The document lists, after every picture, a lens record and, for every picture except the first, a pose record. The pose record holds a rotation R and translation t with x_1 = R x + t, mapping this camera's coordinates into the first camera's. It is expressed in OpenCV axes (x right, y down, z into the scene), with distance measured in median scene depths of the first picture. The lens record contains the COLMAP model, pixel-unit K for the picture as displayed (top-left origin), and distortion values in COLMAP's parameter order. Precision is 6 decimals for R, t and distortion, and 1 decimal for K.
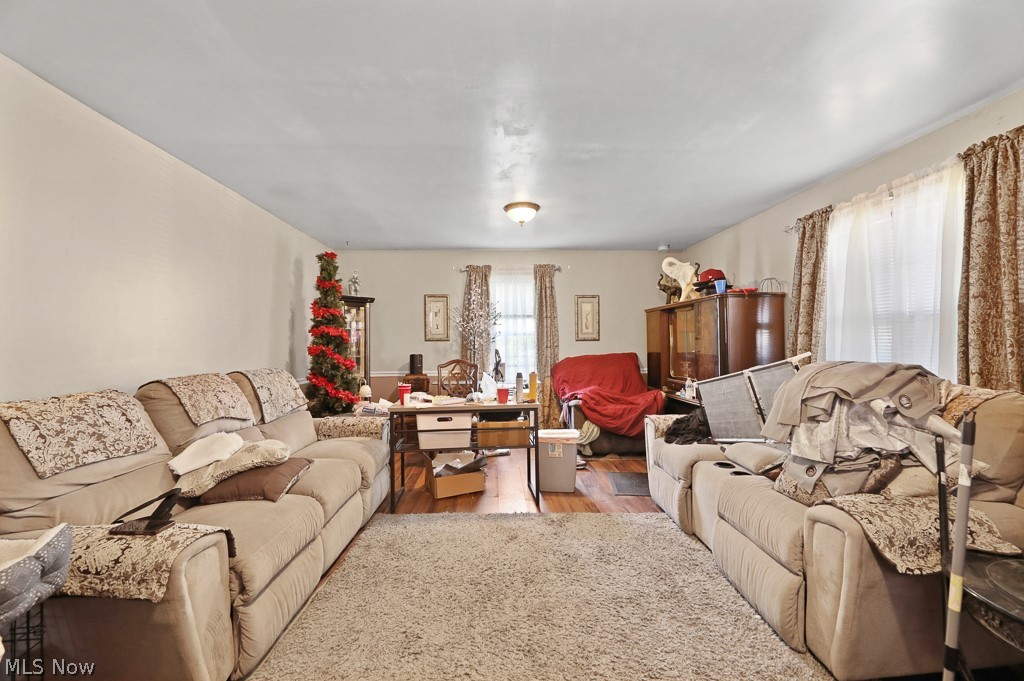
lens RADIAL K [[417.6, 0, 514.0], [0, 417.6, 337.3], [0, 0, 1]] dist [-0.002725, -0.002384]
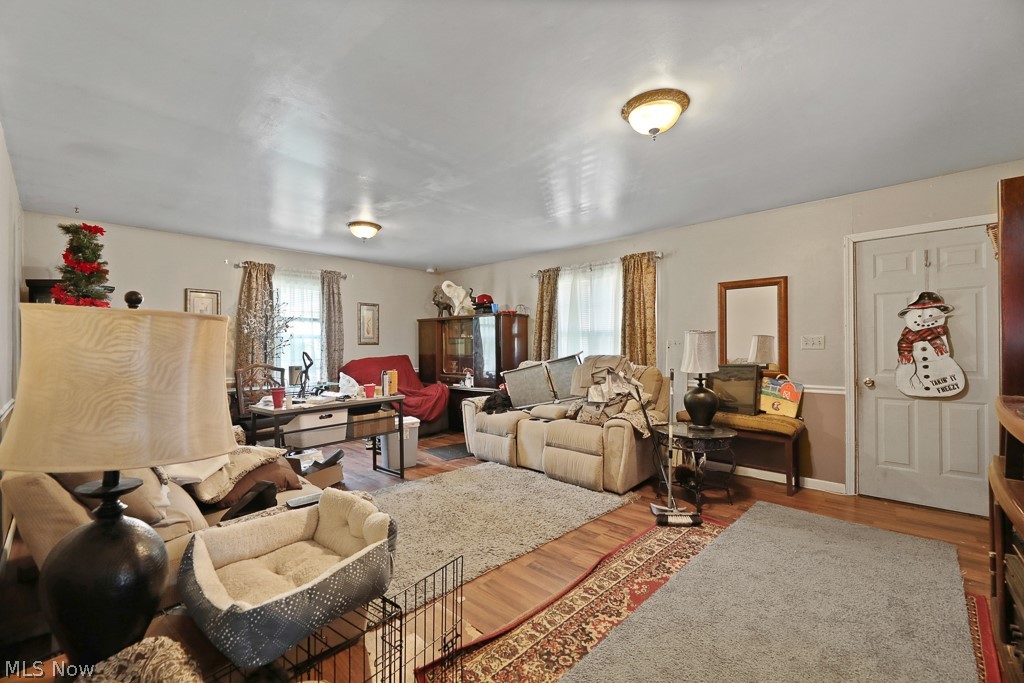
lens RADIAL K [[417.6, 0, 512.9], [0, 417.6, 342.5], [0, 0, 1]] dist [-0.002725, -0.002384]
pose [[0.715023, 0.010438, 0.699023, -0.561749], [-0.010707, 0.999935, -0.003979, 0.004852], [-0.699019, -0.004640, 0.715088, -0.100604]]
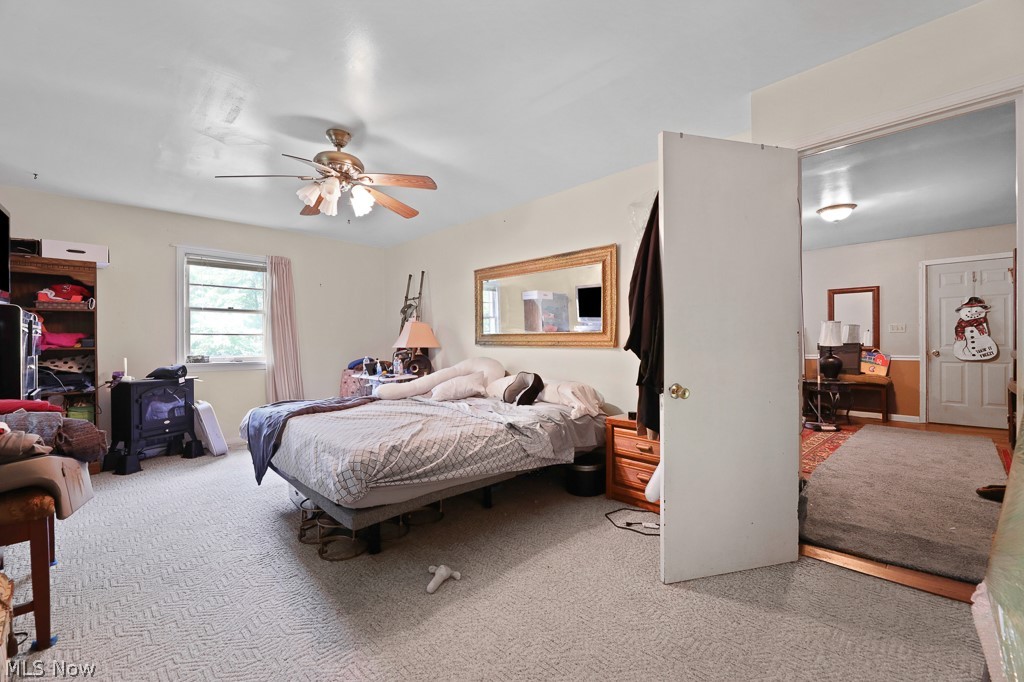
lens RADIAL K [[417.6, 0, 509.8], [0, 417.6, 340.7], [0, 0, 1]] dist [-0.002725, -0.002384]
pose [[0.748043, -0.002427, 0.663646, -1.738586], [-0.004299, 0.999955, 0.008503, 0.040174], [-0.663636, -0.009214, 0.747998, -0.090813]]
